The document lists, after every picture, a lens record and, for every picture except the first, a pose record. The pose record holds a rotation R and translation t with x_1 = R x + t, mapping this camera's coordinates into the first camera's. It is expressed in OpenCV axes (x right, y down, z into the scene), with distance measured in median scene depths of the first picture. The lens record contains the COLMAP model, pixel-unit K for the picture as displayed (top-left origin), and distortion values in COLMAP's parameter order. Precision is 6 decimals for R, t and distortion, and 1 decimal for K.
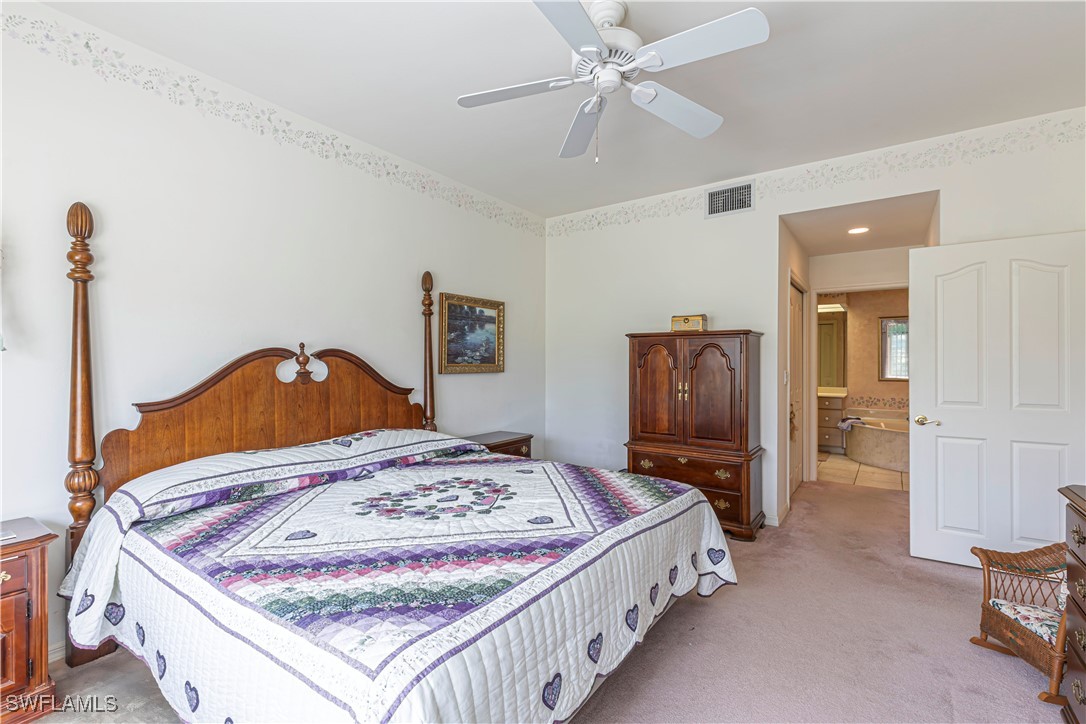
lens RADIAL K [[483.9, 0, 543.8], [0, 483.9, 363.0], [0, 0, 1]] dist [0.001466, 0.000438]
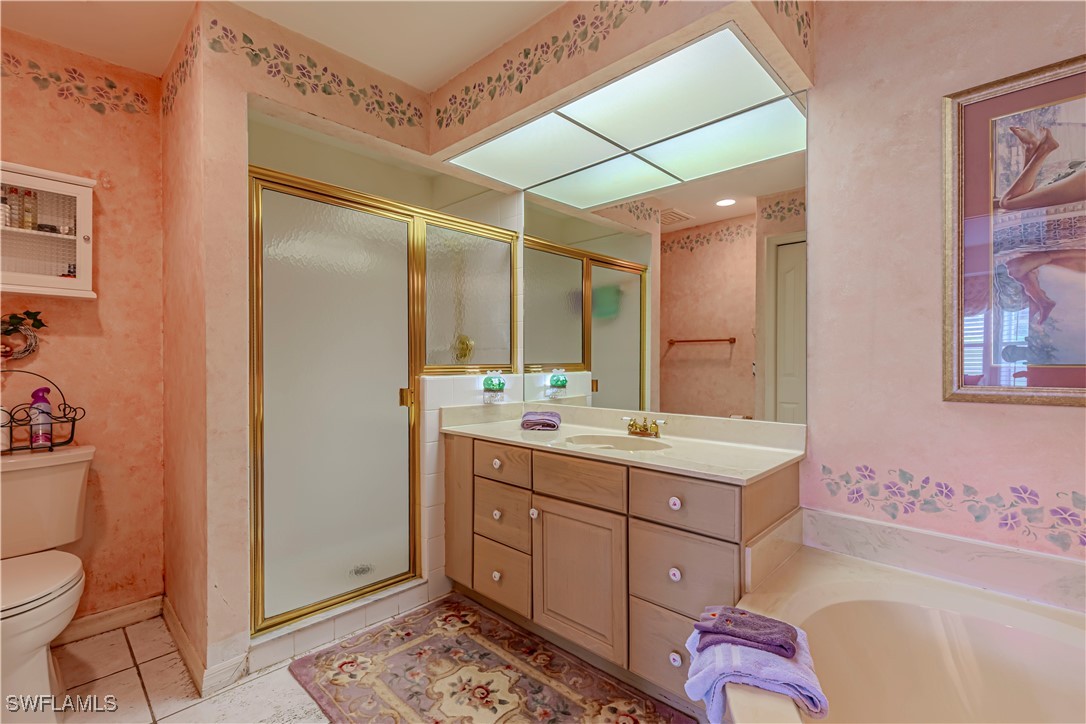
lens RADIAL K [[483.9, 0, 550.7], [0, 483.9, 361.1], [0, 0, 1]] dist [0.001466, 0.000438]
pose [[0.990905, -0.001351, -0.134553, 0.542839], [0.001901, 0.999990, 0.003957, 0.018746], [0.134547, -0.004177, 0.990898, 0.758290]]
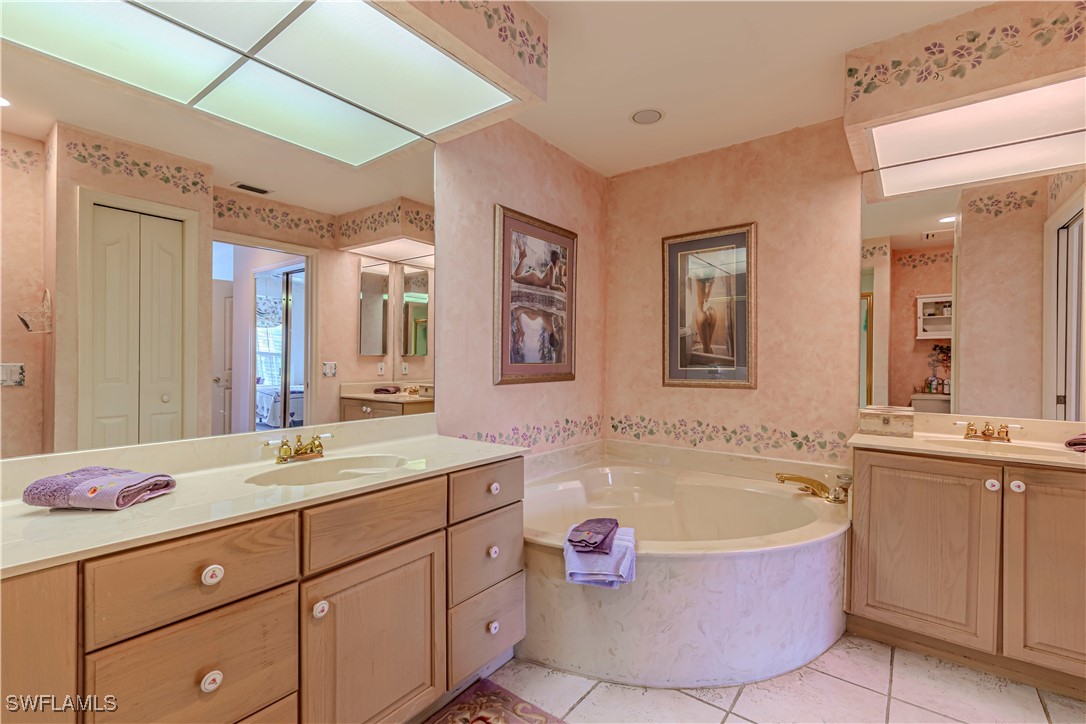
lens RADIAL K [[483.9, 0, 552.2], [0, 483.9, 361.5], [0, 0, 1]] dist [0.001466, 0.000438]
pose [[0.016626, -0.001229, 0.999861, 0.335690], [-0.005576, 0.999984, 0.001322, 0.019220], [-0.999846, -0.005597, 0.016619, 0.939865]]
